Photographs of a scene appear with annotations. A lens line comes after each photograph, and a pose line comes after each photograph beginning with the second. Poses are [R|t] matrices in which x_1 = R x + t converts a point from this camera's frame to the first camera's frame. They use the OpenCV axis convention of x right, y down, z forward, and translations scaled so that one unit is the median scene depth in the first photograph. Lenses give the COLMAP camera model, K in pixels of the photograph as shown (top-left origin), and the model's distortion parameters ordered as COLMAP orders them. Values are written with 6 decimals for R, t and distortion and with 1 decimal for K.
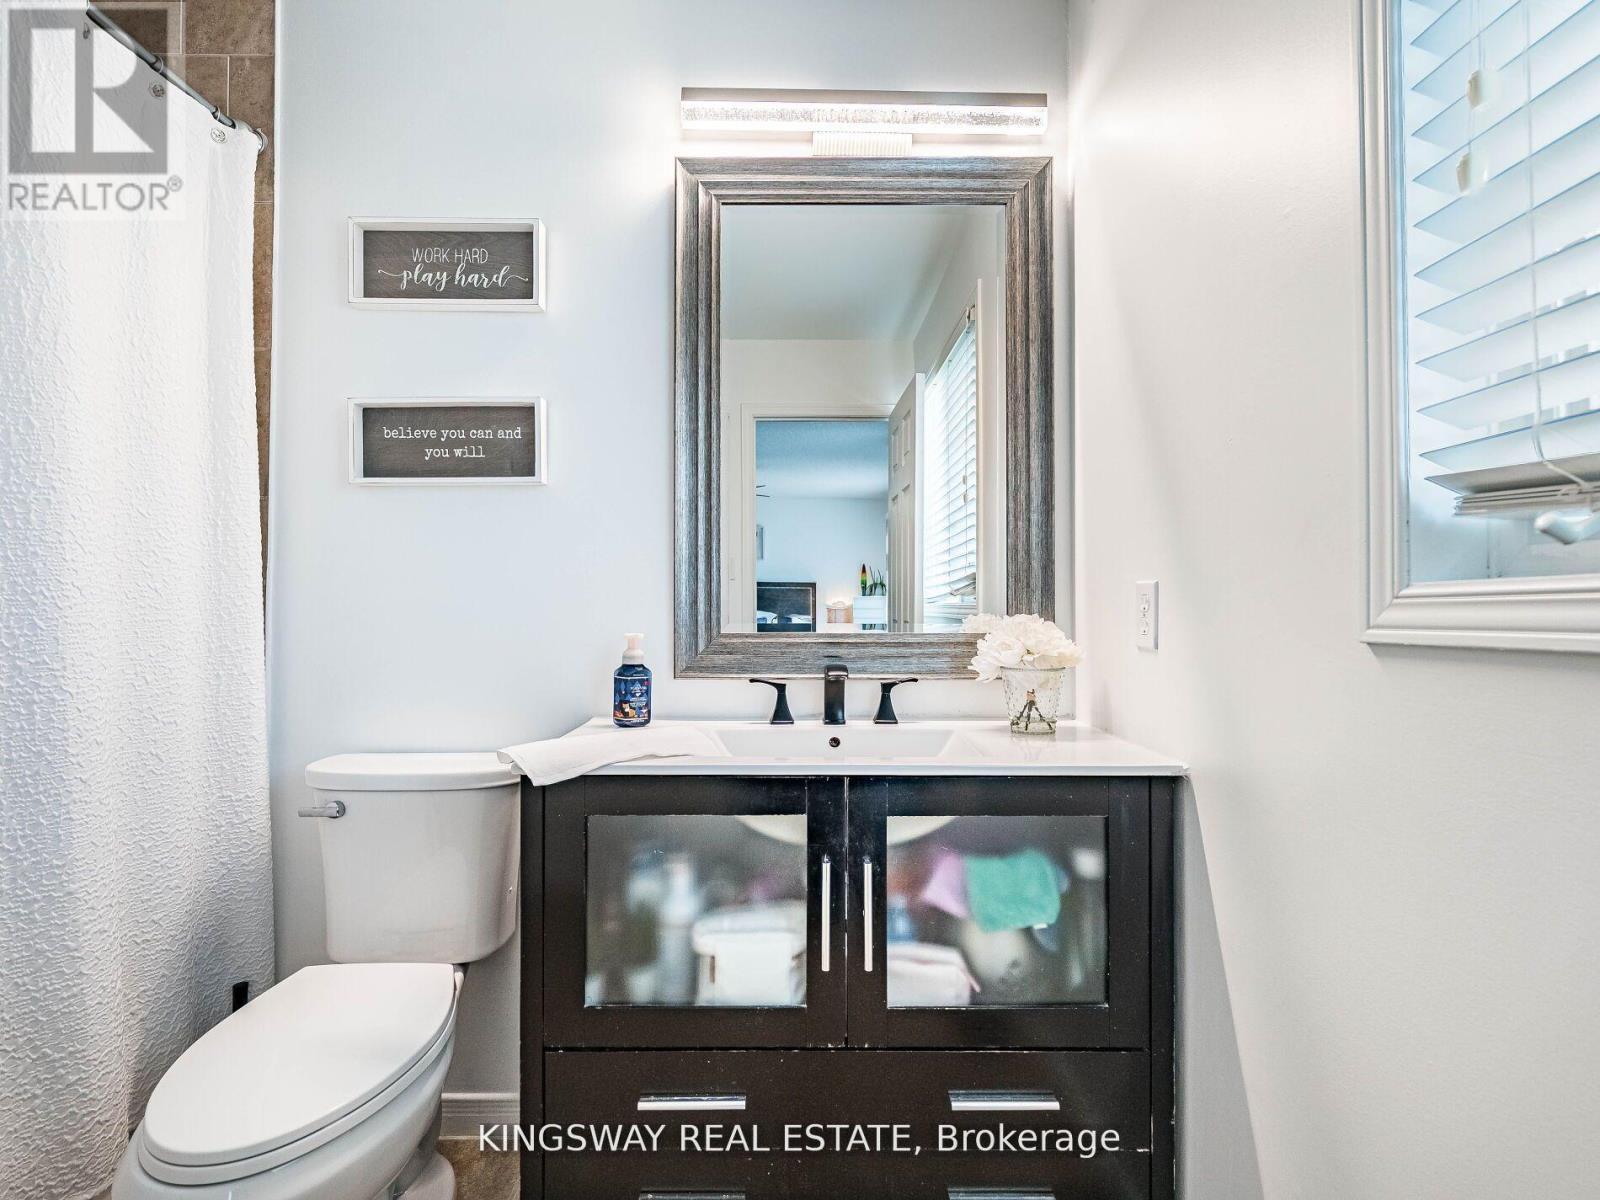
lens RADIAL K [[745.8, 0, 803.5], [0, 745.8, 604.8], [0, 0, 1]] dist [-0.003706, 0.000098]
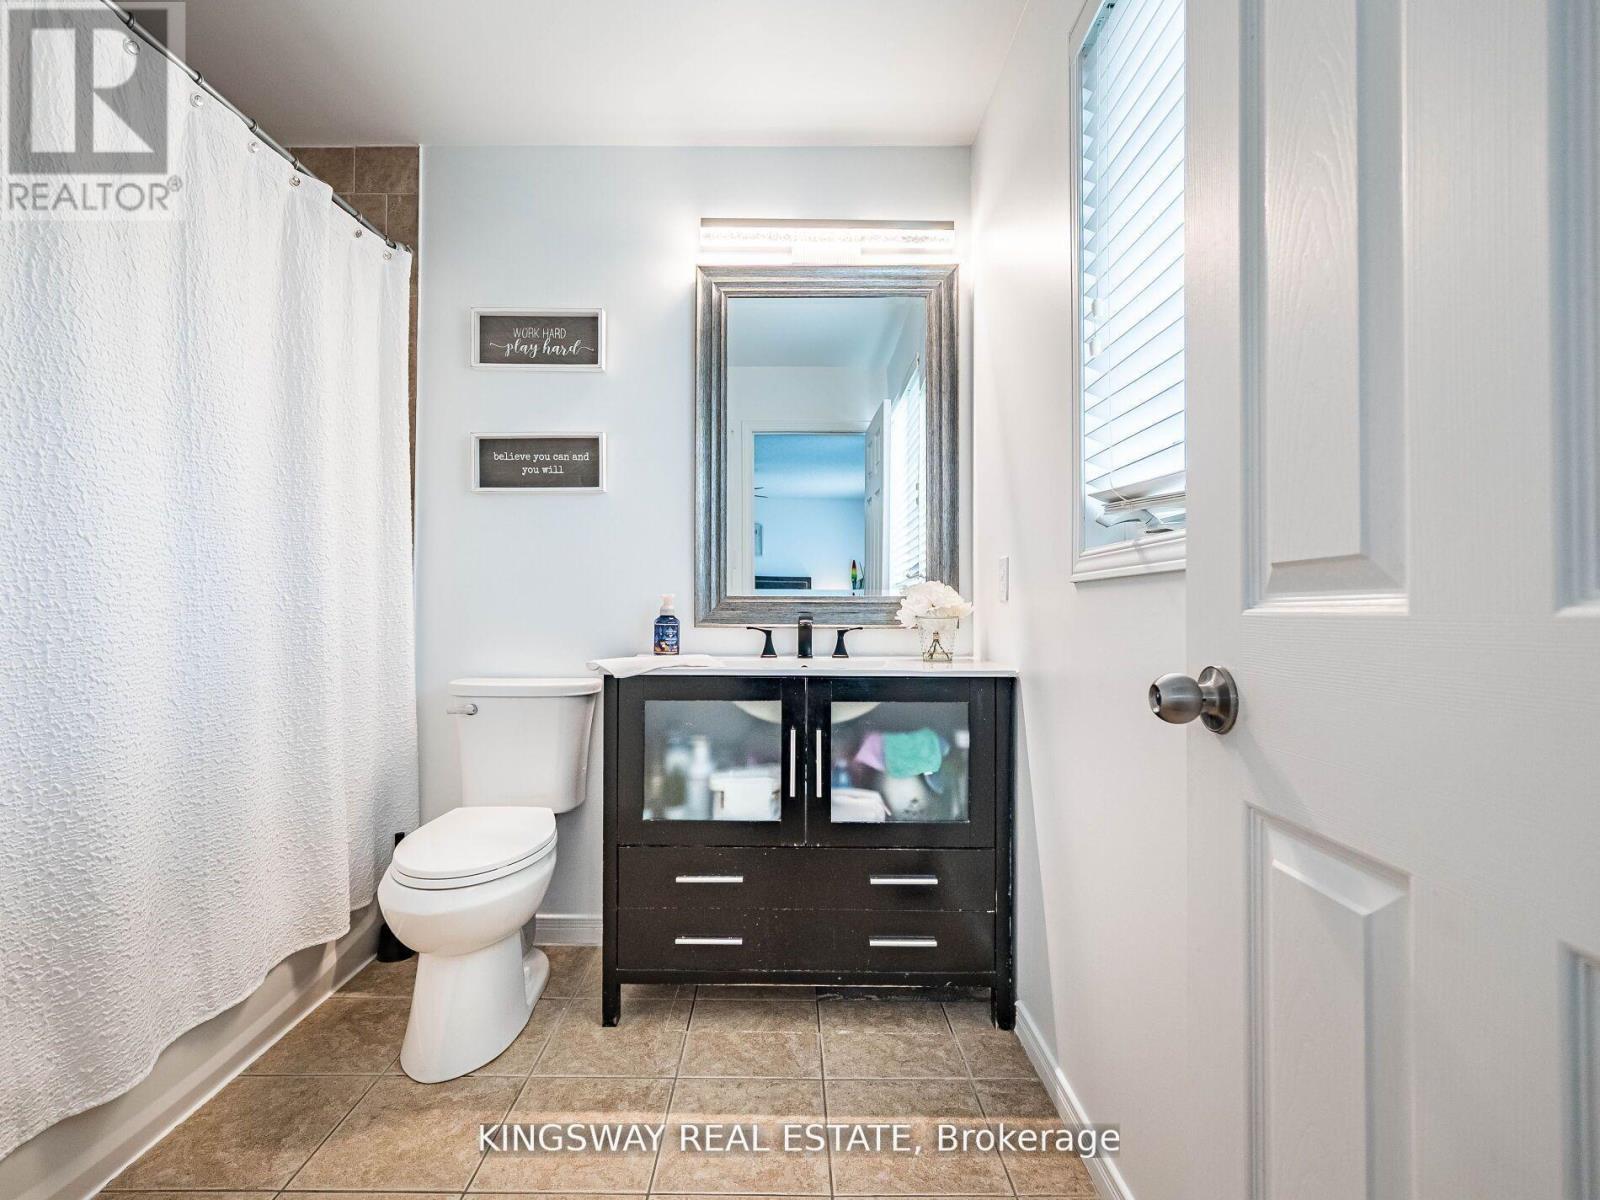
lens RADIAL K [[745.8, 0, 791.5], [0, 745.8, 612.8], [0, 0, 1]] dist [-0.003706, 0.000098]
pose [[0.999863, 0.003522, -0.016176, 0.038149], [-0.003348, 0.999936, 0.010785, 0.056080], [0.016213, -0.010729, 0.999811, -0.449074]]
